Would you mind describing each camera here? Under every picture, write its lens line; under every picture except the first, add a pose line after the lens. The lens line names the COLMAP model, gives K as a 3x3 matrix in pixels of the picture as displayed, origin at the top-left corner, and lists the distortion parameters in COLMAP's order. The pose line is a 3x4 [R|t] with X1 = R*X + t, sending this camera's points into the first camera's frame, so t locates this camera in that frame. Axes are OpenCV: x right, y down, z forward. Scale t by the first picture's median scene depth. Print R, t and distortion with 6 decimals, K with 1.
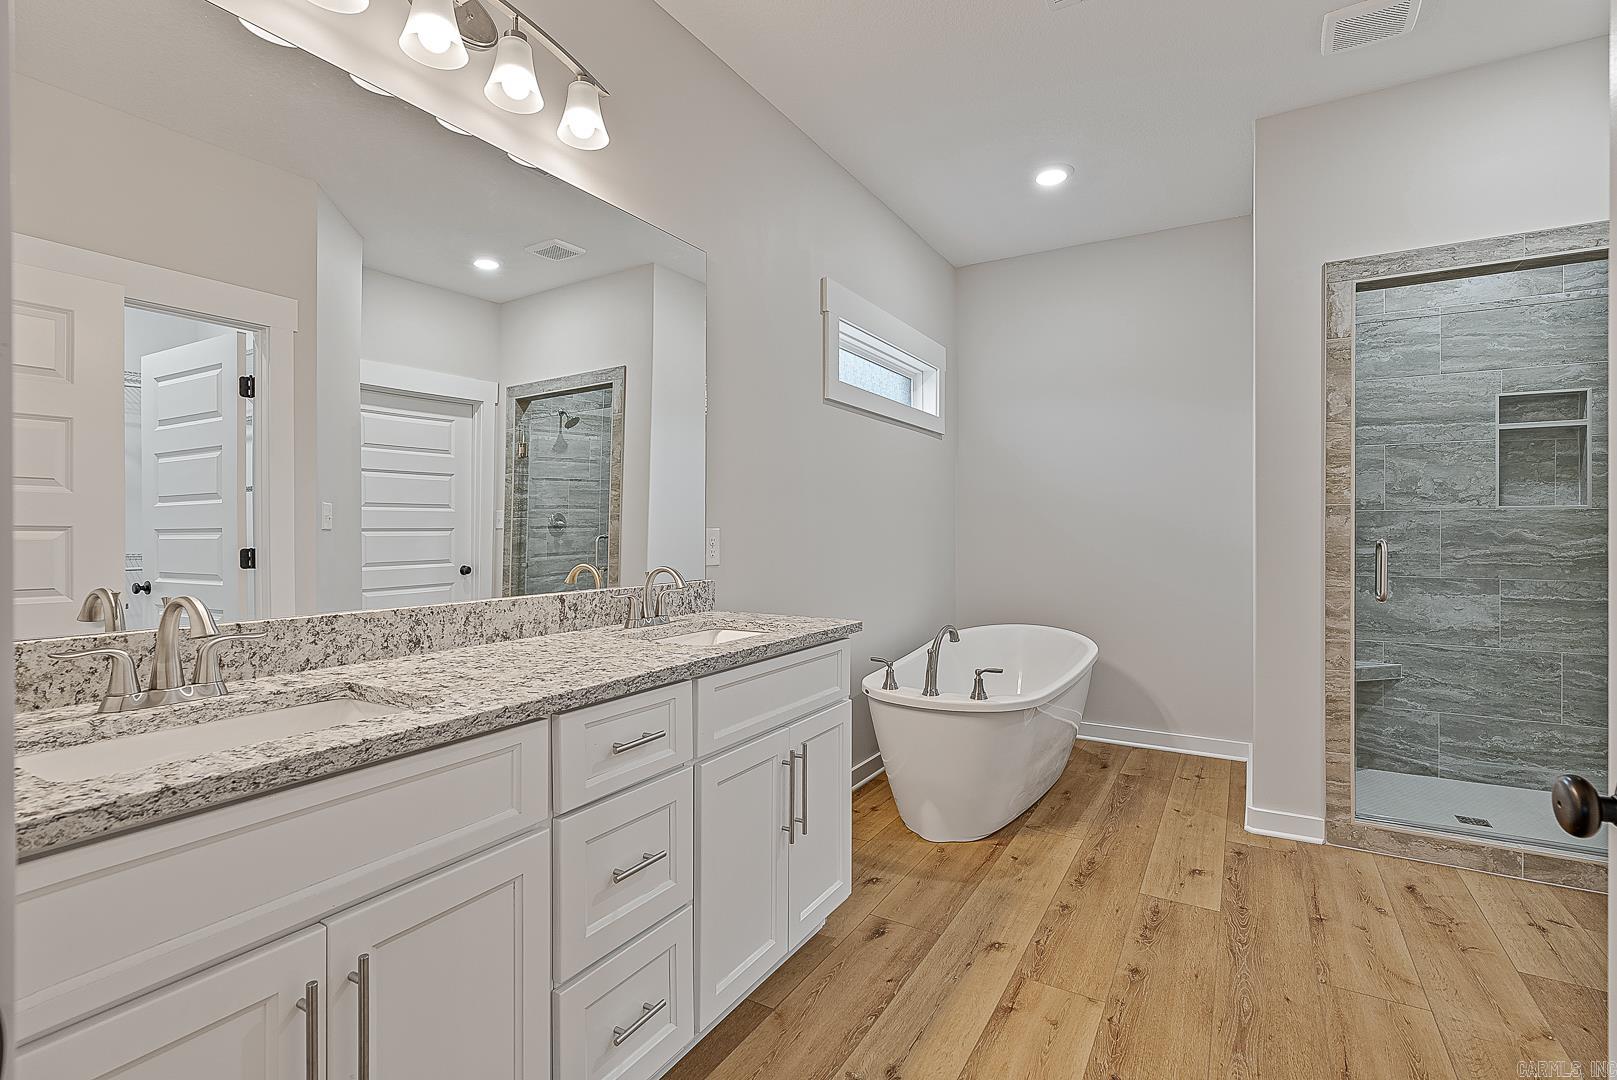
lens RADIAL K [[738.0, 0, 811.2], [0, 738.0, 529.5], [0, 0, 1]] dist [-0.010539, 0.004003]
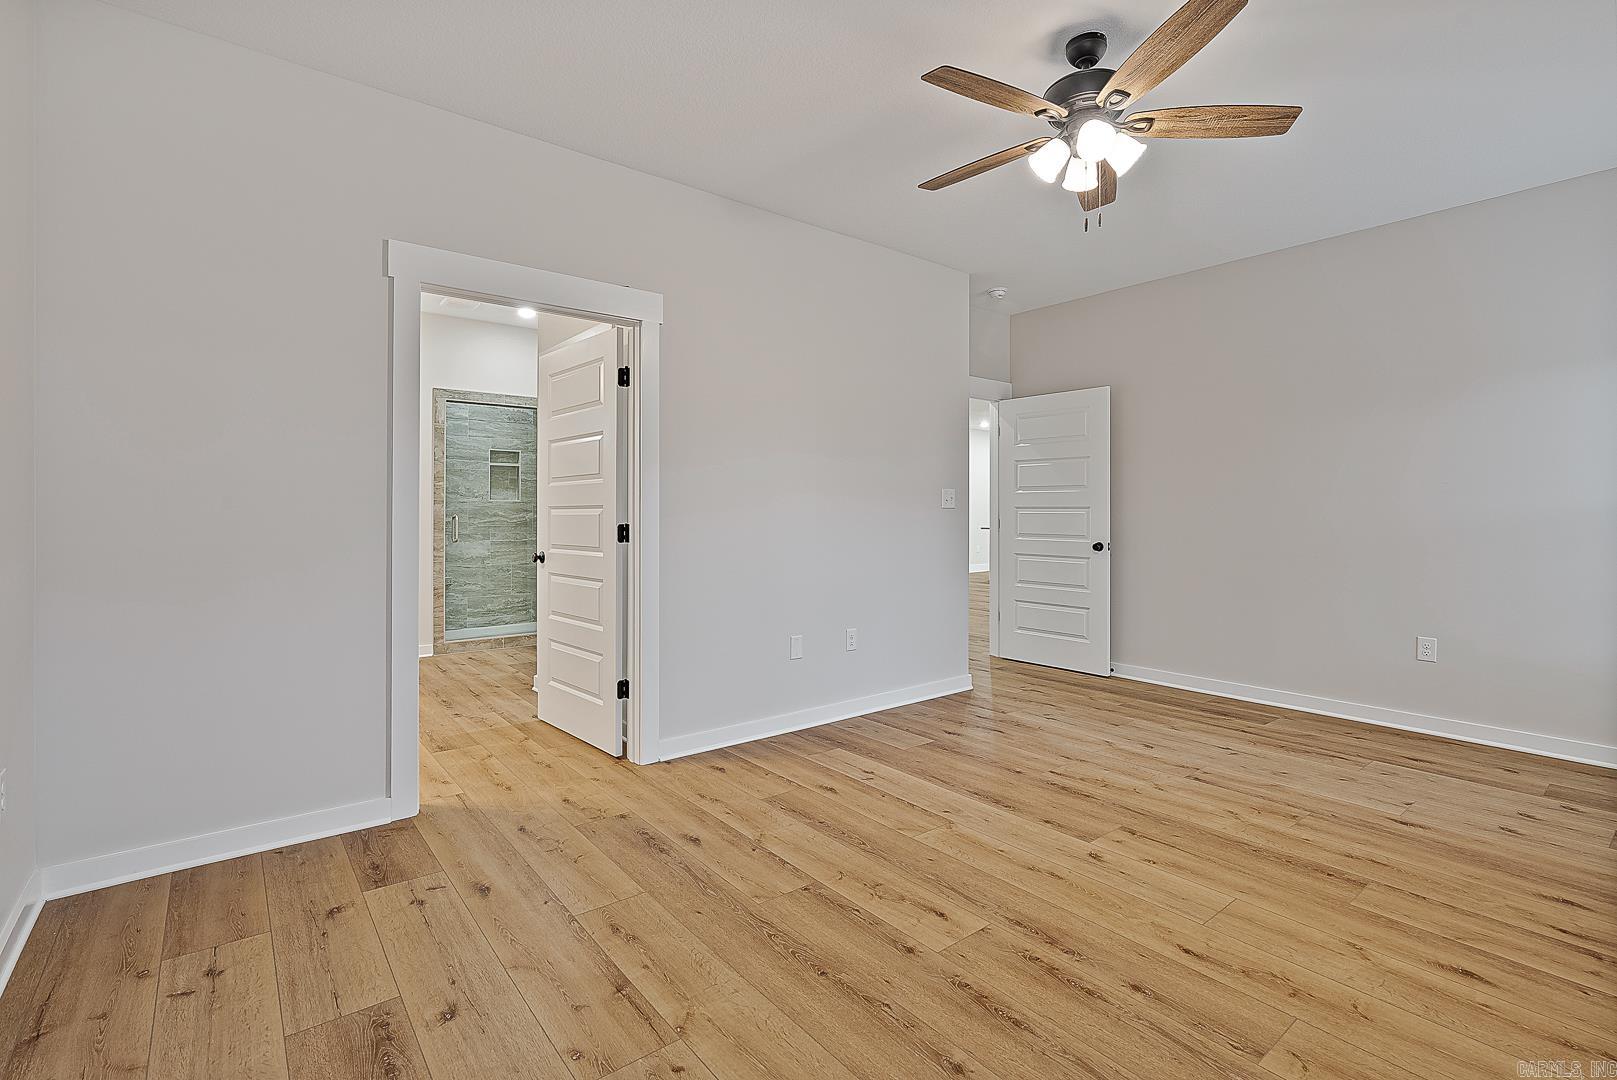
lens RADIAL K [[738.0, 0, 812.5], [0, 738.0, 510.0], [0, 0, 1]] dist [-0.010539, 0.004003]
pose [[0.347010, 0.001485, 0.937860, -0.826233], [-0.001401, 0.999998, -0.001065, -0.000509], [-0.937860, -0.000944, 0.347012, -0.698651]]
